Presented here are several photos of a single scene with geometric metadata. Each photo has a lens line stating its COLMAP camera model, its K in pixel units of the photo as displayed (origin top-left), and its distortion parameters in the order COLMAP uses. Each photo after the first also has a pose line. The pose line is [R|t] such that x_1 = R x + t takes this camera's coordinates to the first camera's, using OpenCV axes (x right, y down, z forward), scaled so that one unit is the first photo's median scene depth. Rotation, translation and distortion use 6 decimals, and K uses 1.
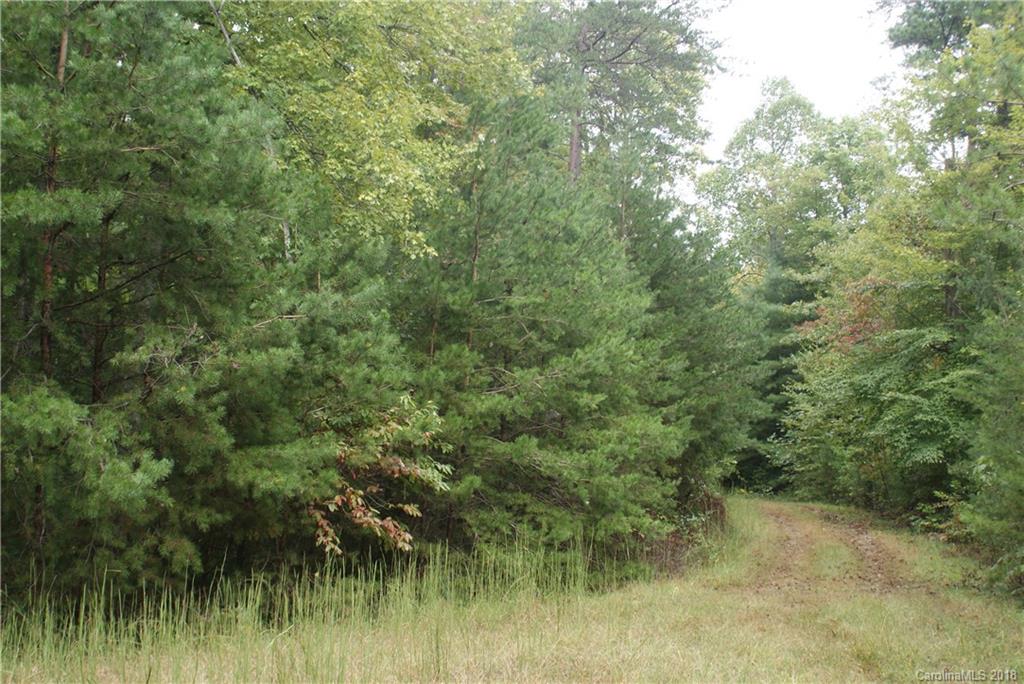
lens RADIAL K [[1342.0, 0, 513.2], [0, 1342.0, 344.0], [0, 0, 1]] dist [-0.034955, 0.000000]
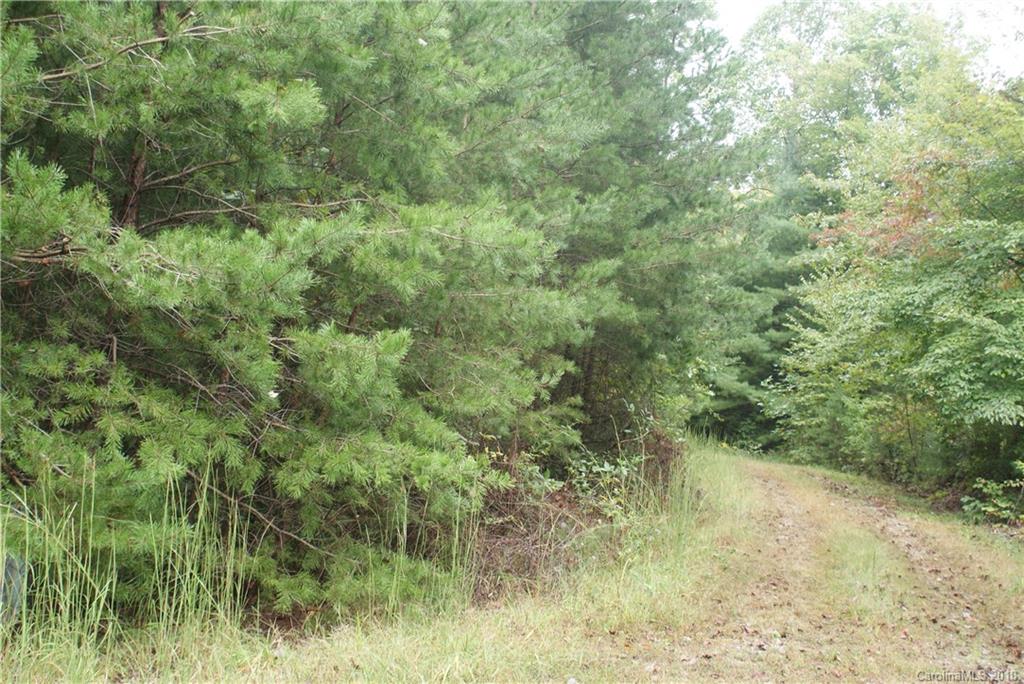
lens RADIAL K [[1342.0, 0, 511.3], [0, 1342.0, 340.2], [0, 0, 1]] dist [-0.034955, 0.000000]
pose [[0.996408, 0.084680, 0.000333, 0.042239], [-0.084627, 0.995628, 0.039532, 0.028742], [0.003016, -0.039418, 0.999218, 0.220063]]
